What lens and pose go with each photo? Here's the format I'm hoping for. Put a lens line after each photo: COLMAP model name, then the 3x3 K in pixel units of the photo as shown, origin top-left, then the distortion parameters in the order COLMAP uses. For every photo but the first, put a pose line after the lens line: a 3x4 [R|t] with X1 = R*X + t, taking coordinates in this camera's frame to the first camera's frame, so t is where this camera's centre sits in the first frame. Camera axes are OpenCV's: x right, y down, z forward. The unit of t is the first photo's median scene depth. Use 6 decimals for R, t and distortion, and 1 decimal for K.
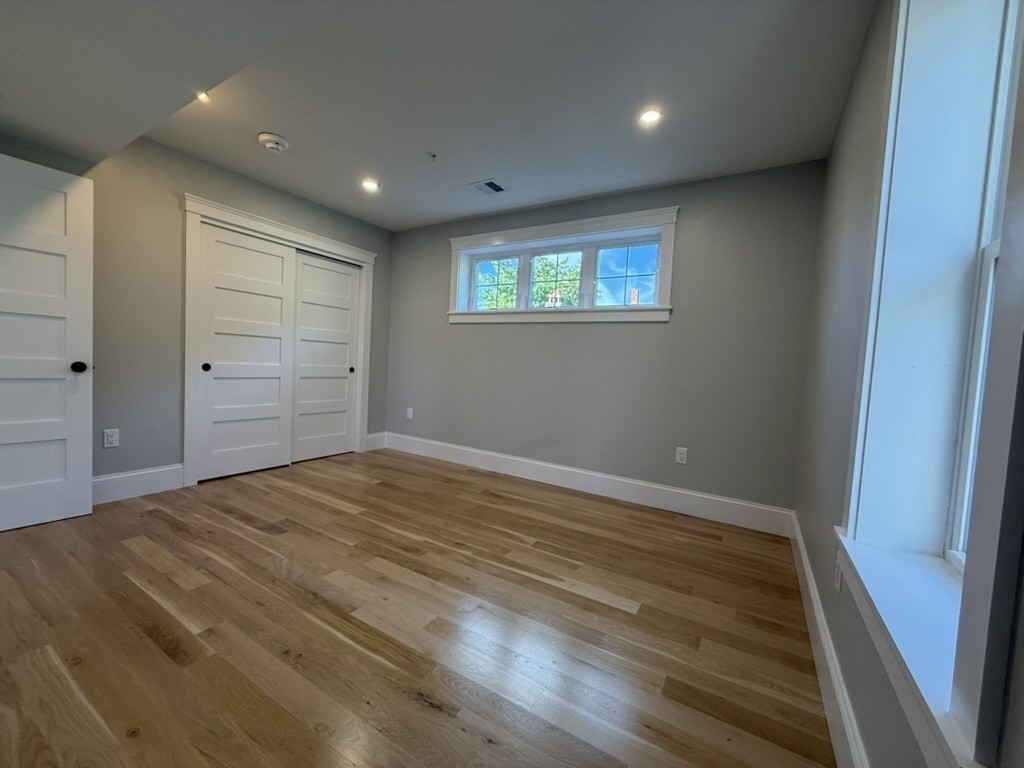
lens RADIAL K [[408.0, 0, 512.0], [0, 408.0, 384.0], [0, 0, 1]] dist [0.002114, 0.000219]
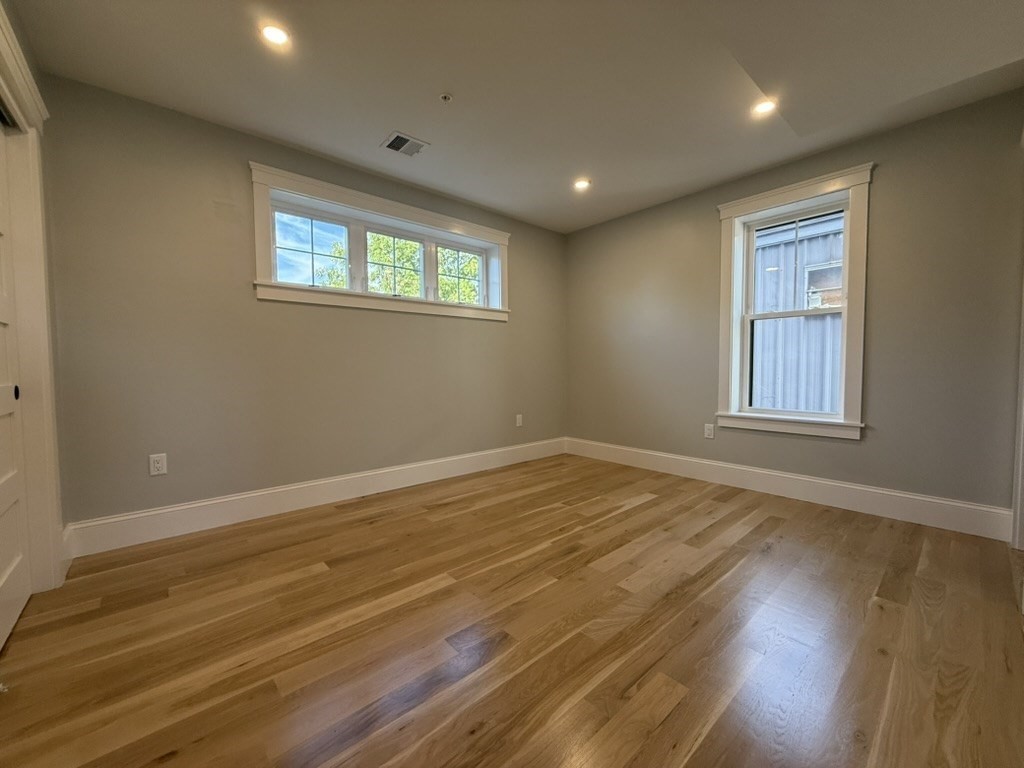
lens RADIAL K [[401.6, 0, 512.0], [0, 401.6, 384.0], [0, 0, 1]] dist [0.000870, 0.000115]
pose [[0.305464, -0.097496, 0.947199, -0.970798], [0.068500, 0.994417, 0.080266, -0.064702], [-0.949737, 0.040364, 0.310437, 0.682035]]
